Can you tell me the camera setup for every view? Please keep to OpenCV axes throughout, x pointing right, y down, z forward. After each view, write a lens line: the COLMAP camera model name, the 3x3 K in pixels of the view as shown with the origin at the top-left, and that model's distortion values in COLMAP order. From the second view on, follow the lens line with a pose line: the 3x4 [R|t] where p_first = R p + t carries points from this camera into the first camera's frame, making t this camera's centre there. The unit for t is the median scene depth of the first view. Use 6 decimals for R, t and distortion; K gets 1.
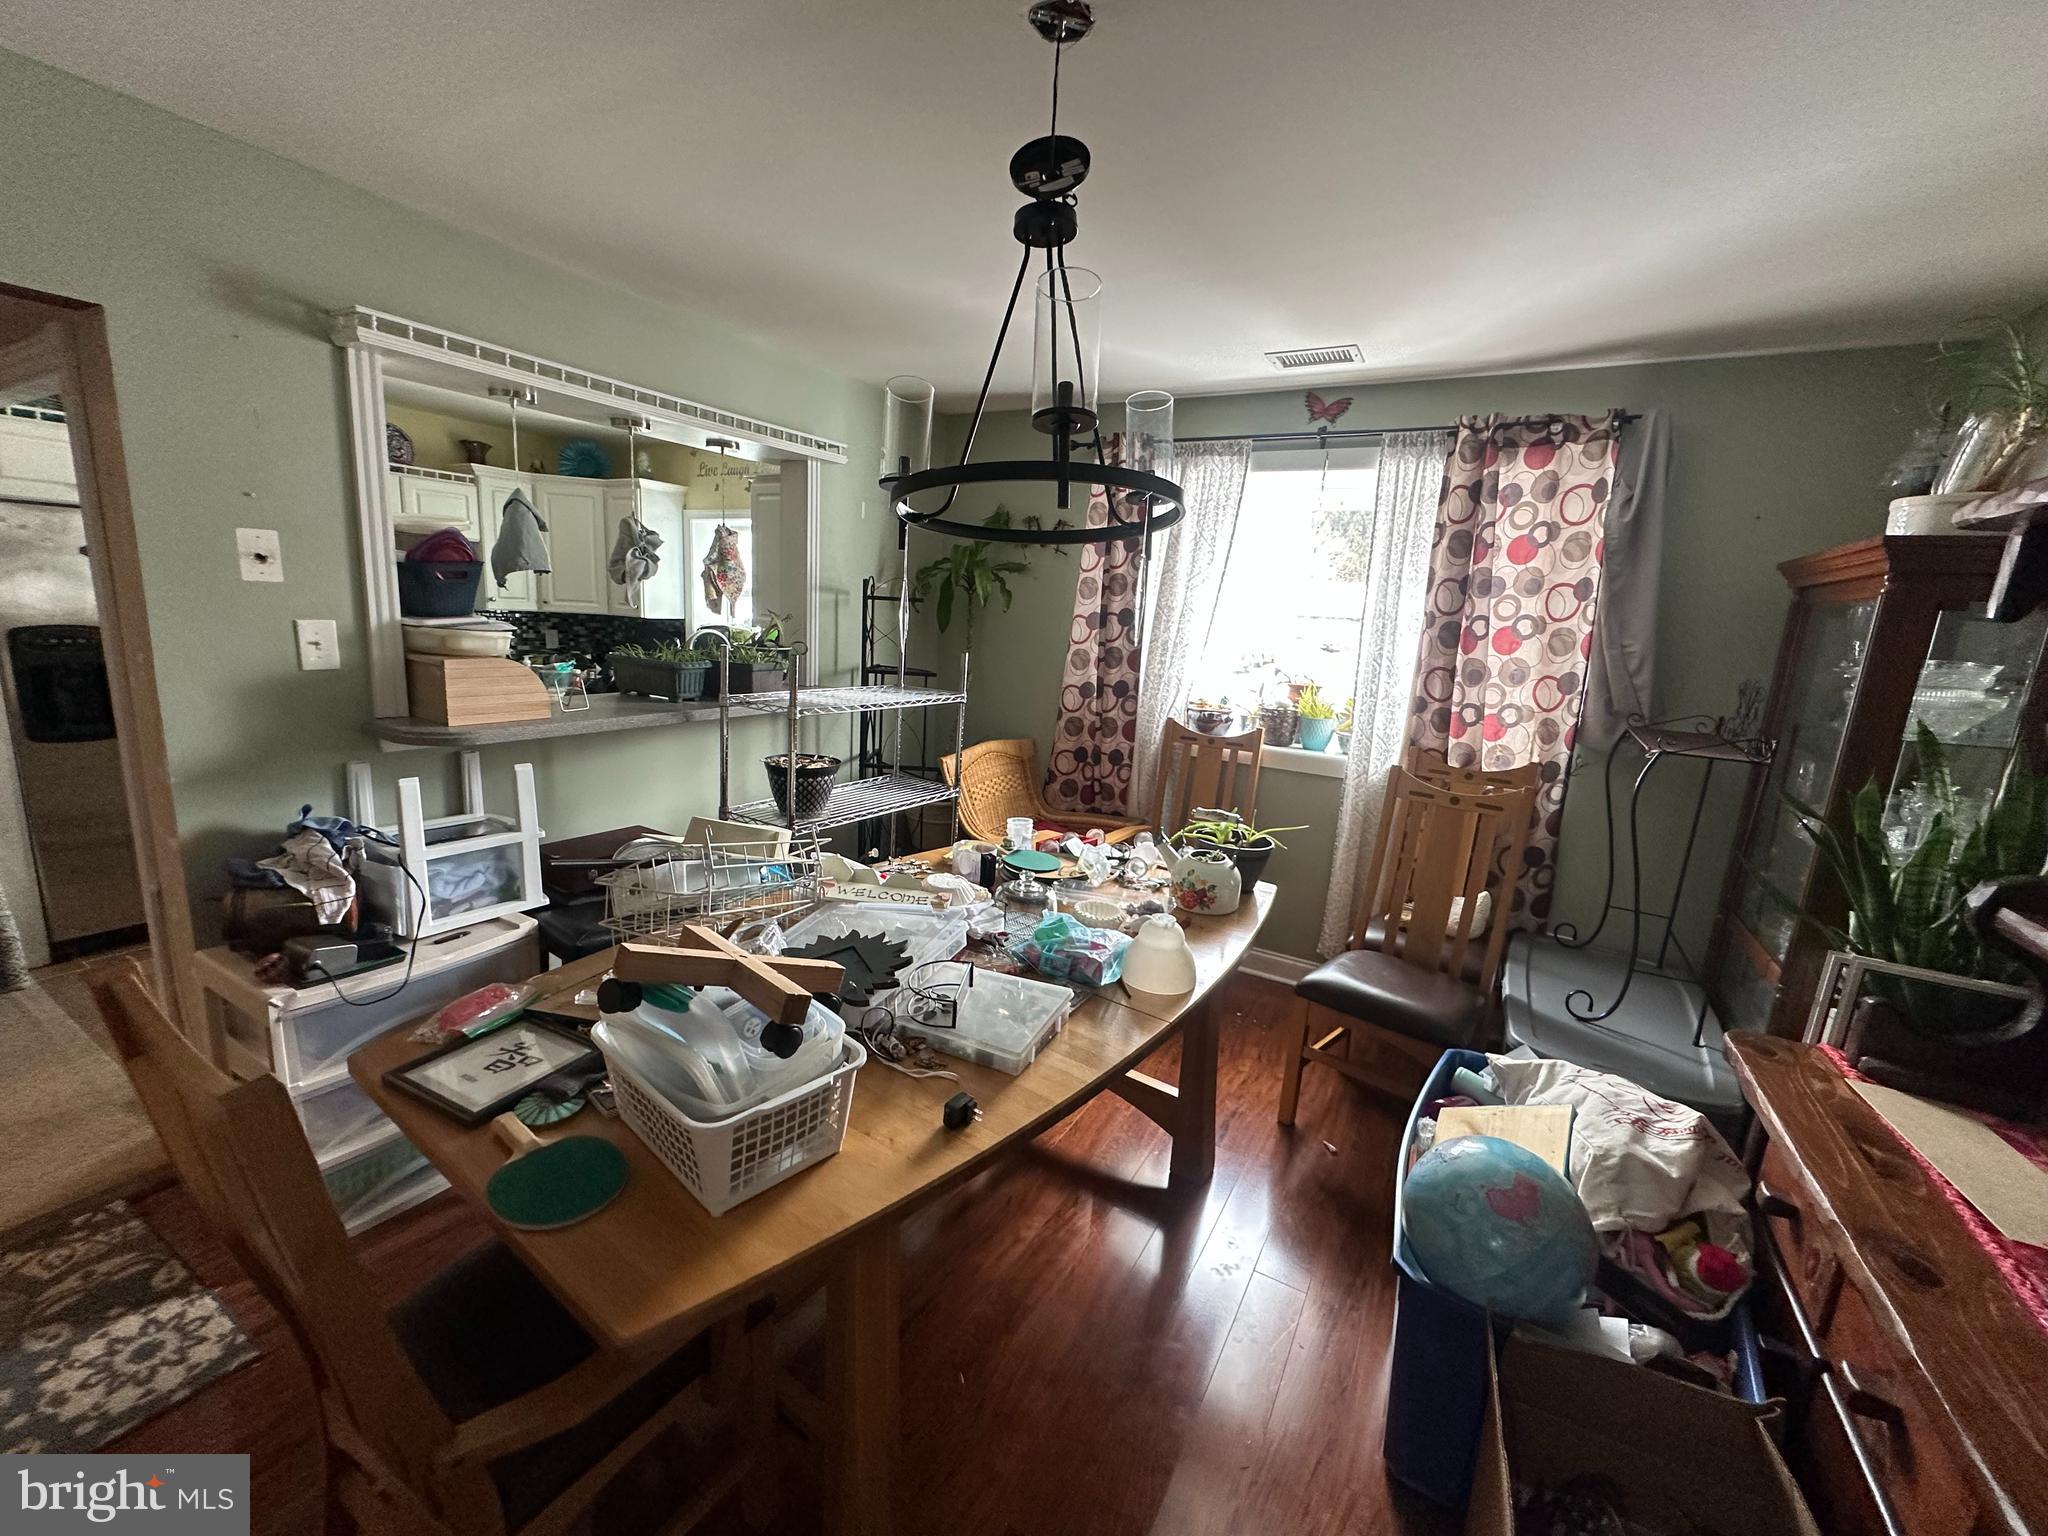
lens RADIAL K [[816.1, 0, 1024.0], [0, 816.1, 768.0], [0, 0, 1]] dist [0.000859, -0.000009]
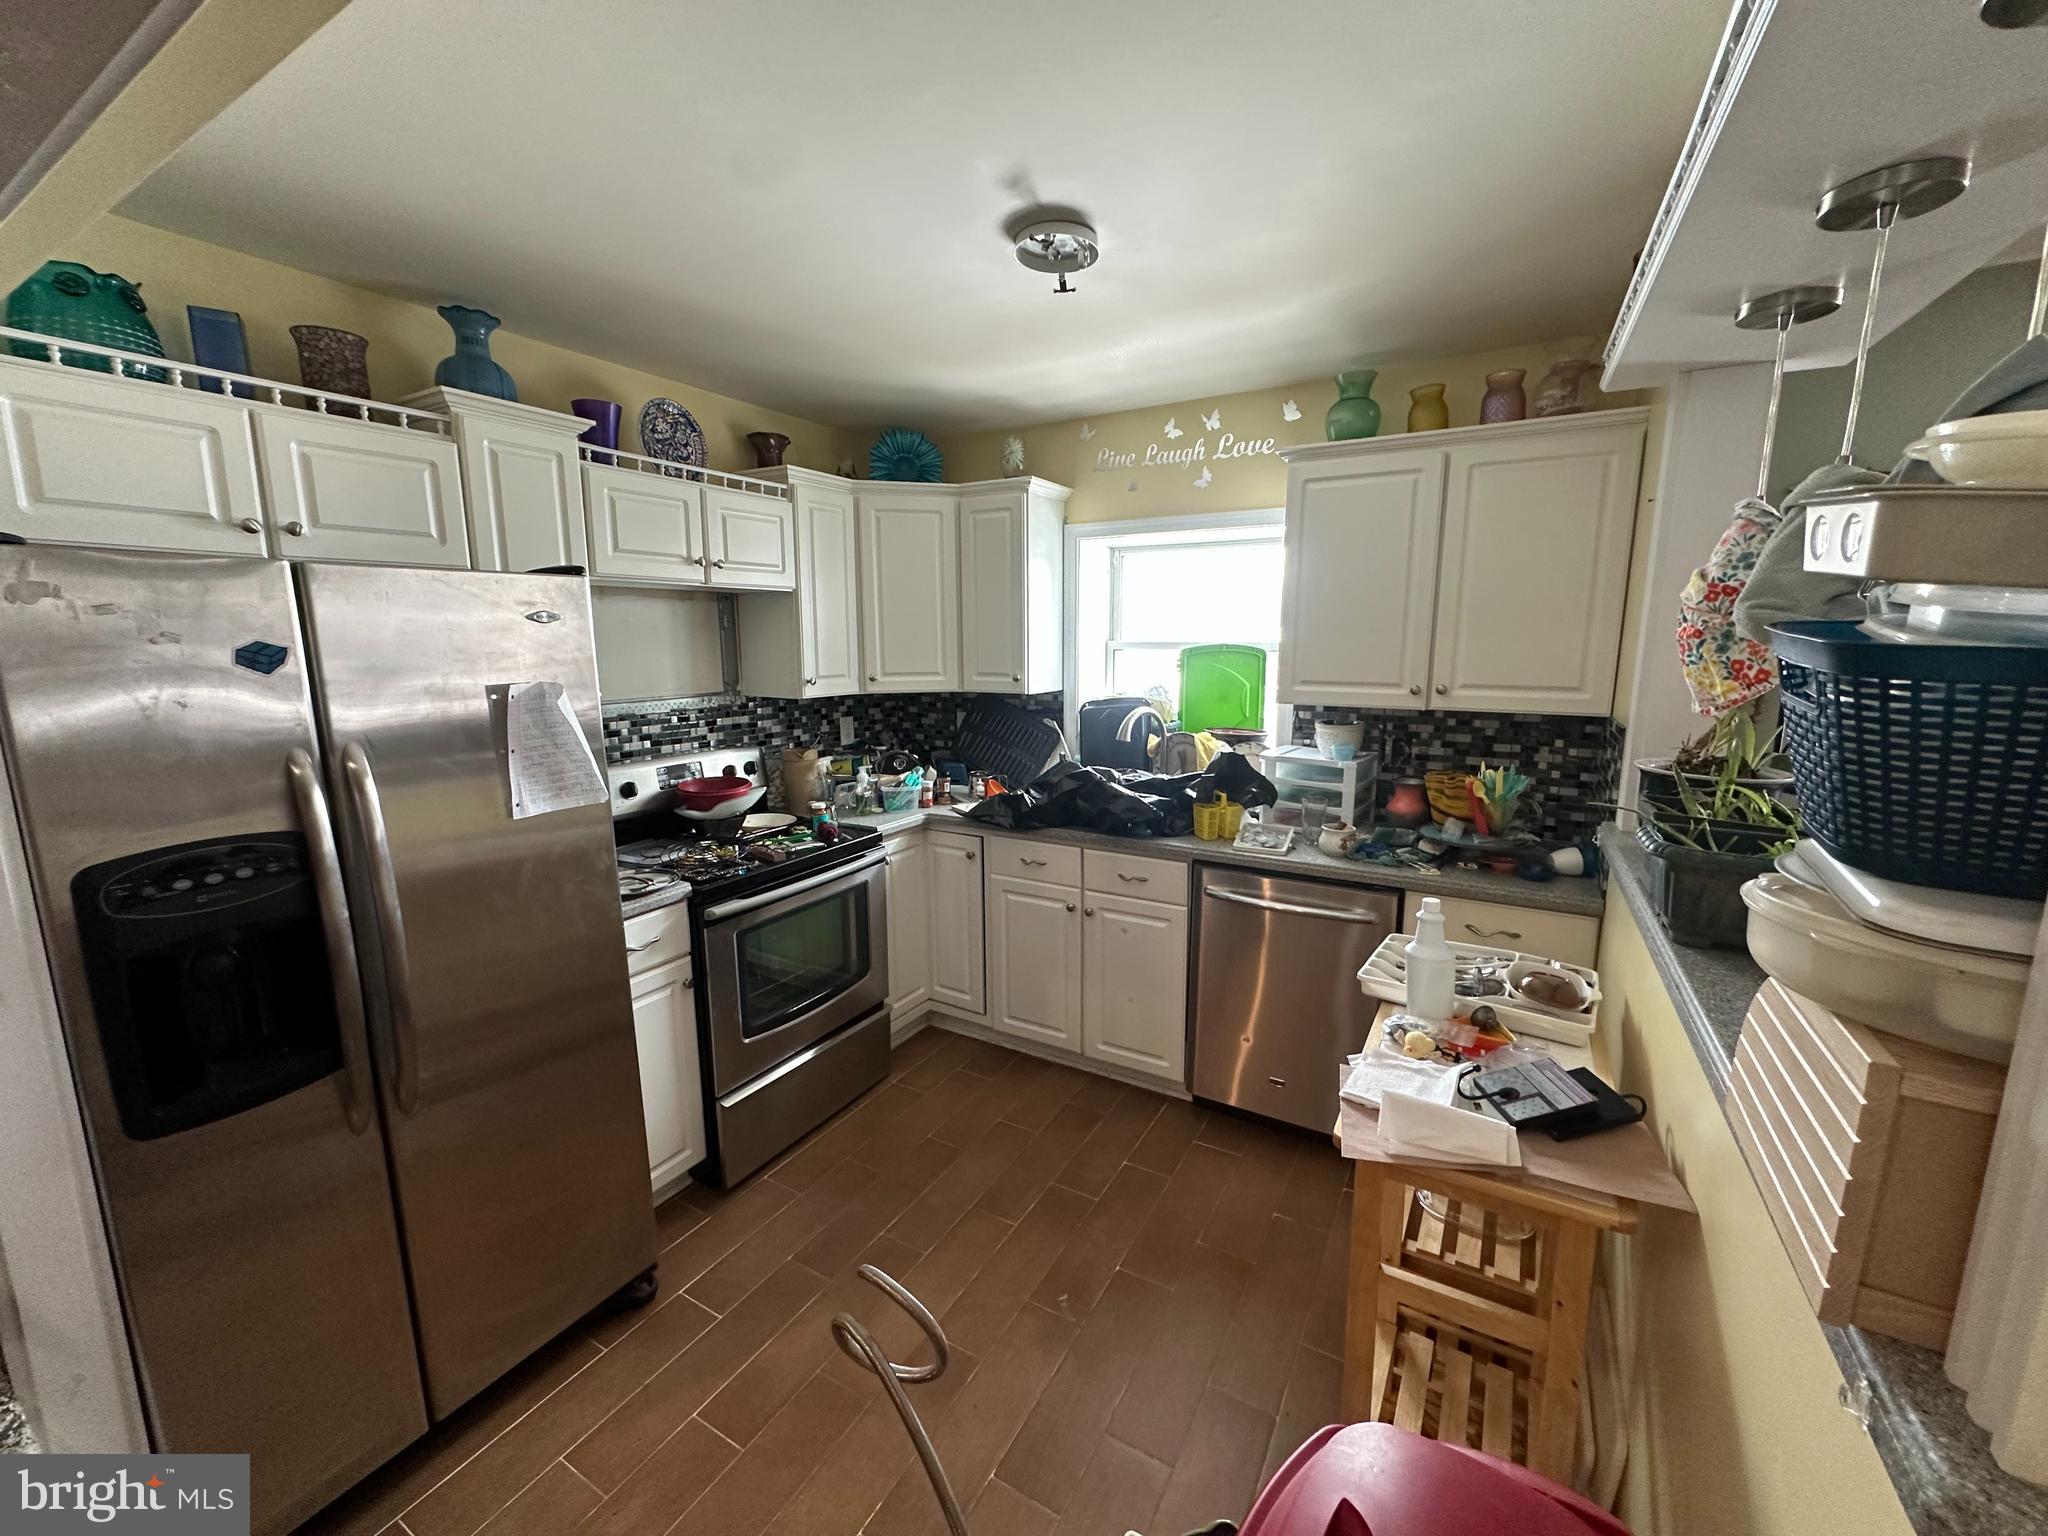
lens RADIAL K [[816.1, 0, 1024.0], [0, 816.1, 768.0], [0, 0, 1]] dist [0.000859, -0.000009]
pose [[0.998249, -0.053457, -0.025337, -0.464702], [0.052622, 0.998083, -0.032563, -0.109088], [0.027029, 0.031173, 0.999148, 0.373873]]
